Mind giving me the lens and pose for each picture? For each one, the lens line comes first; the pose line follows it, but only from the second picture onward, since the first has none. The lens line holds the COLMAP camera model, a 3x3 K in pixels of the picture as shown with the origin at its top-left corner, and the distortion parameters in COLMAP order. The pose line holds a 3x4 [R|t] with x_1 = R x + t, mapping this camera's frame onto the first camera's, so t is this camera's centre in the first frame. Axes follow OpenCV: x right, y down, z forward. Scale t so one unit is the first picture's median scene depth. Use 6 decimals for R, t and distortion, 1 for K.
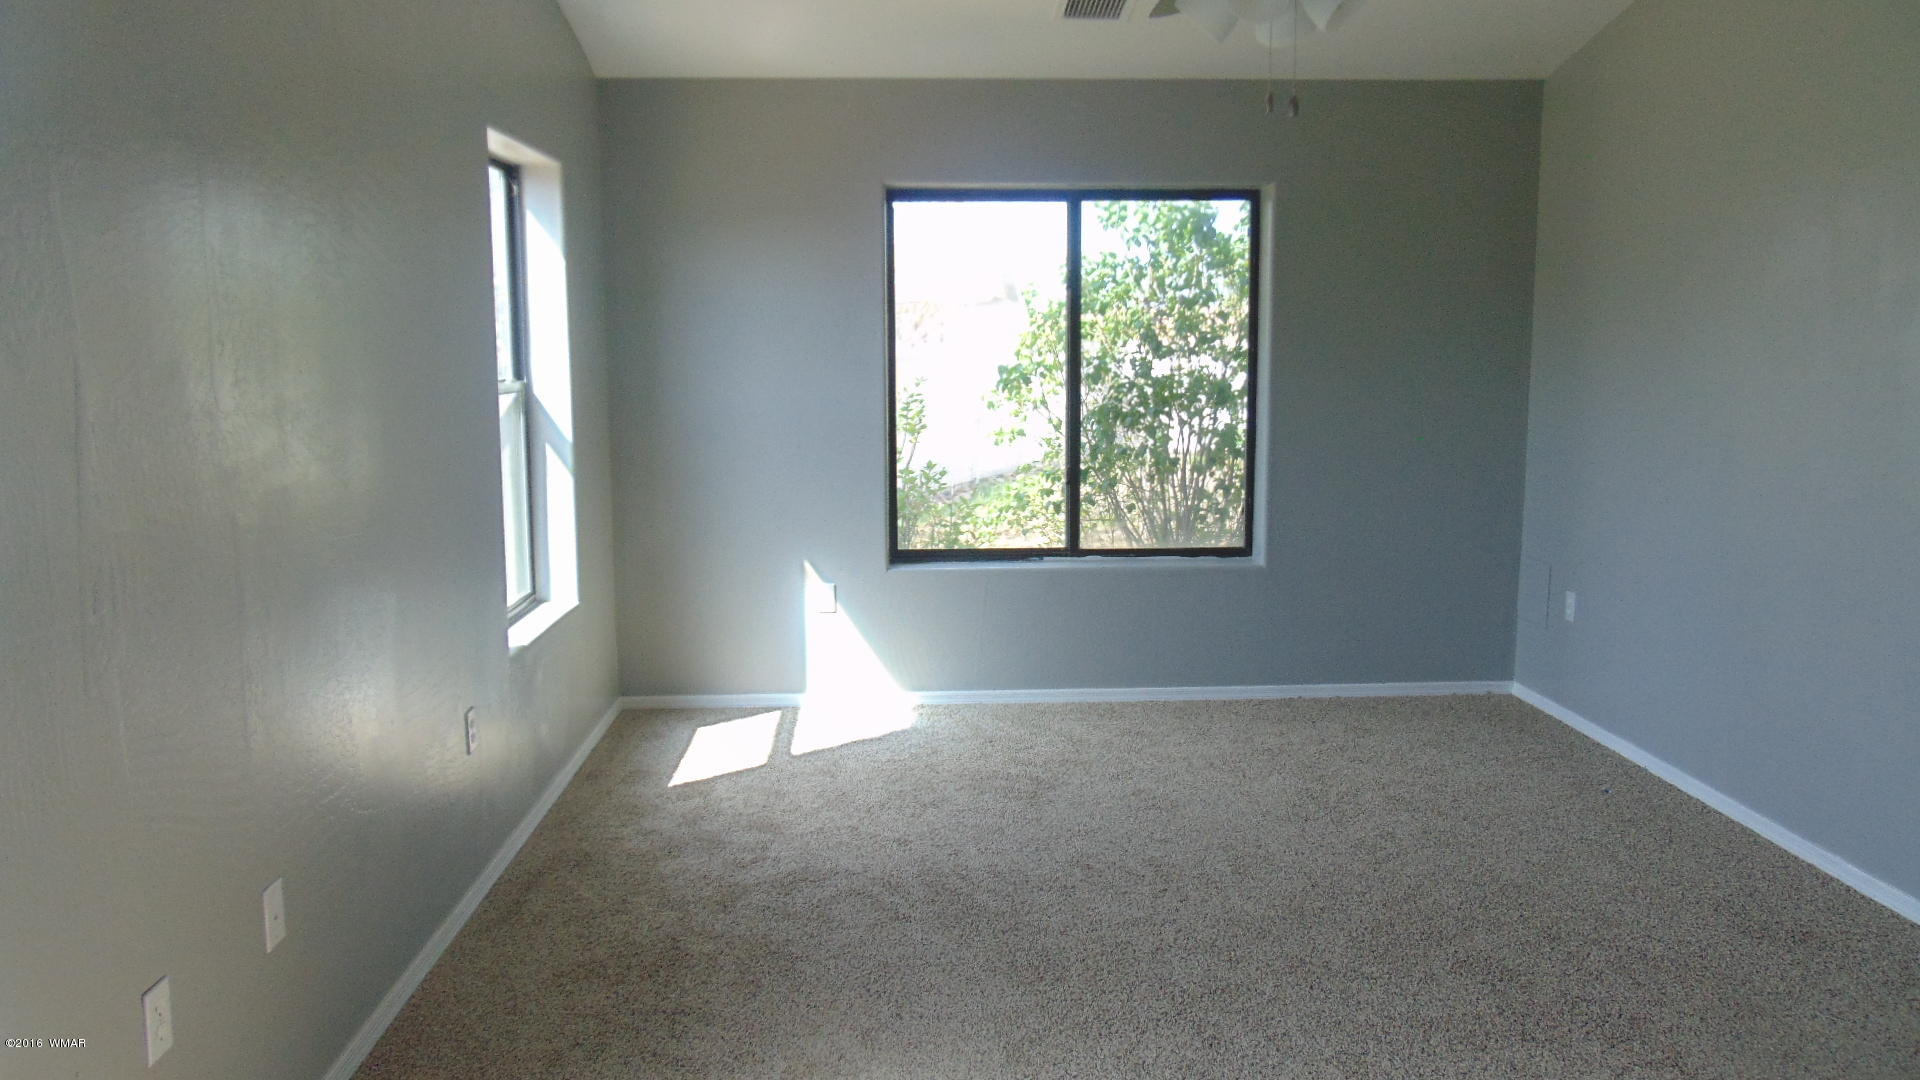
lens RADIAL K [[1440.6, 0, 960.0], [0, 1440.6, 540.0], [0, 0, 1]] dist [-0.037533, 0.081780]
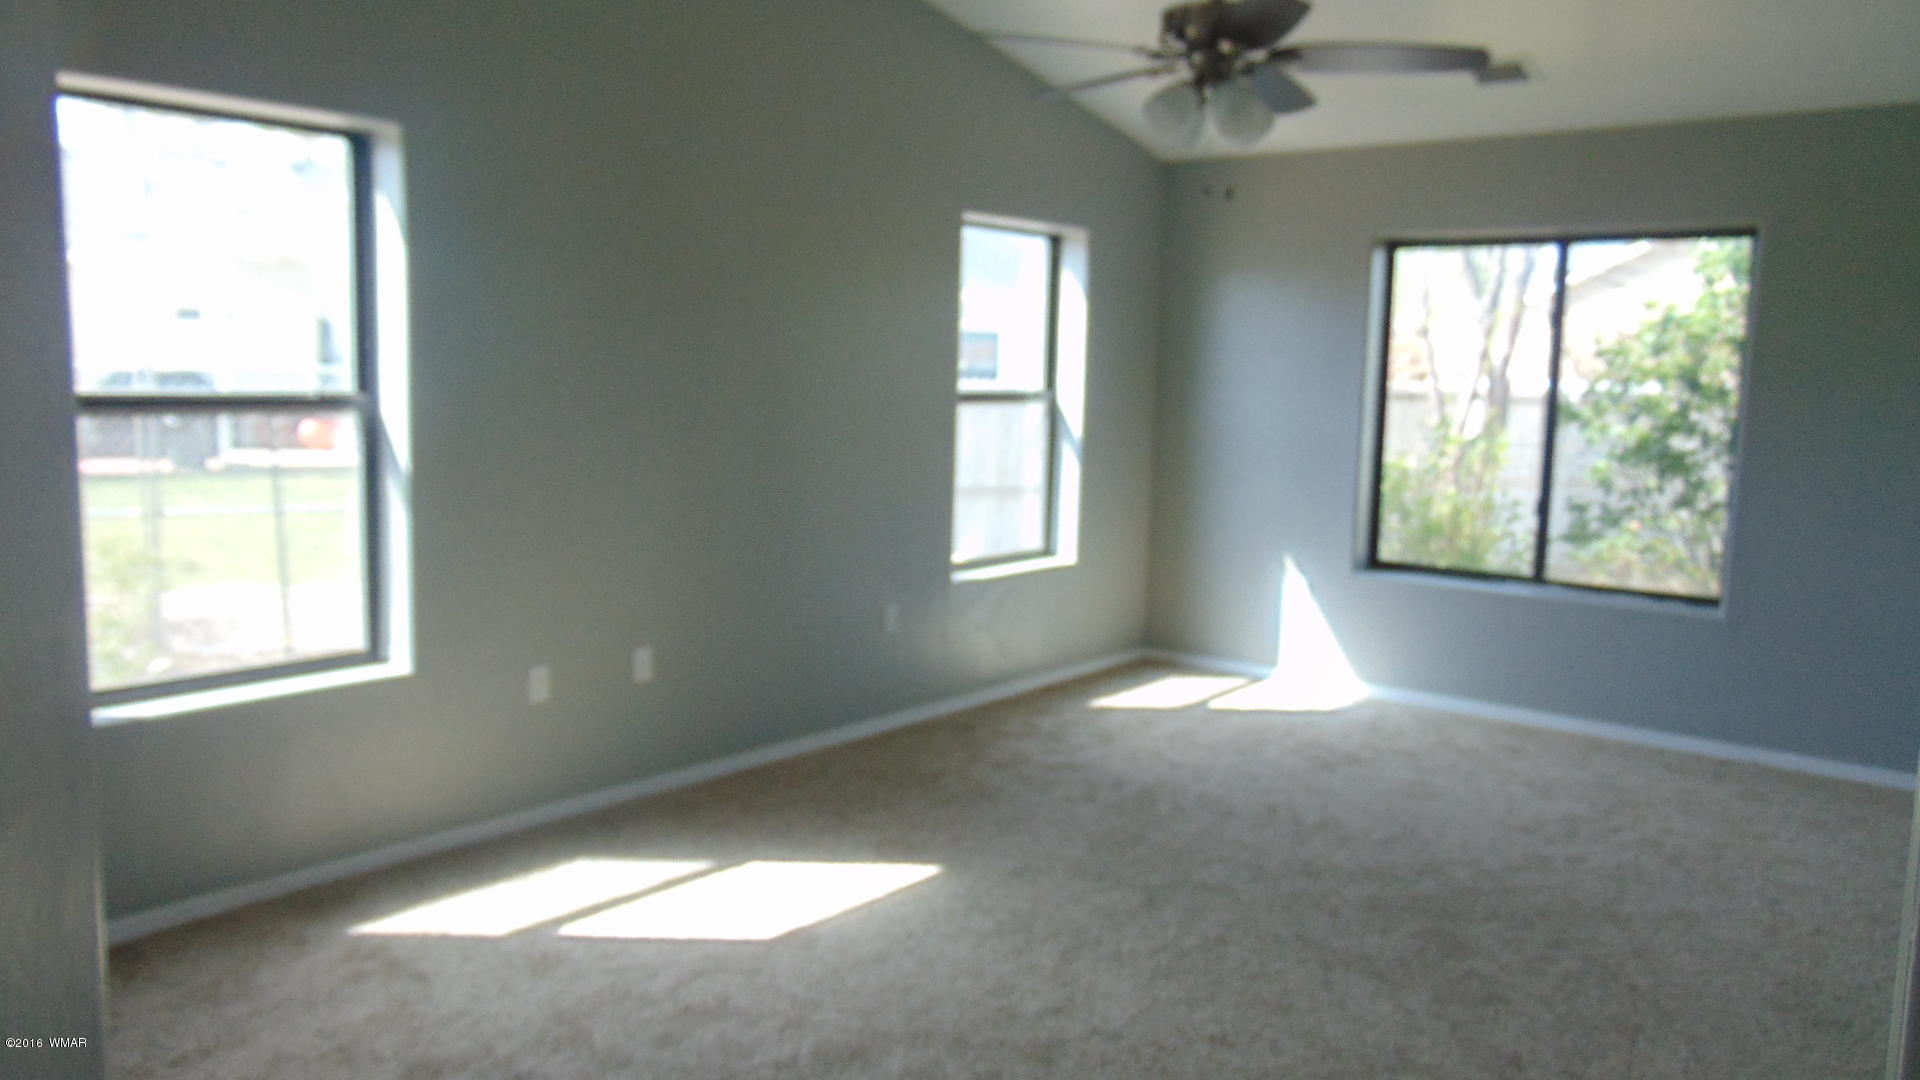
lens RADIAL K [[1440.6, 0, 960.0], [0, 1440.6, 540.0], [0, 0, 1]] dist [-0.037533, 0.081780]
pose [[0.749919, 0.105999, -0.652983, 0.501606], [-0.120471, 0.992456, 0.022751, 0.007028], [0.650468, 0.061604, 0.757031, -0.067277]]
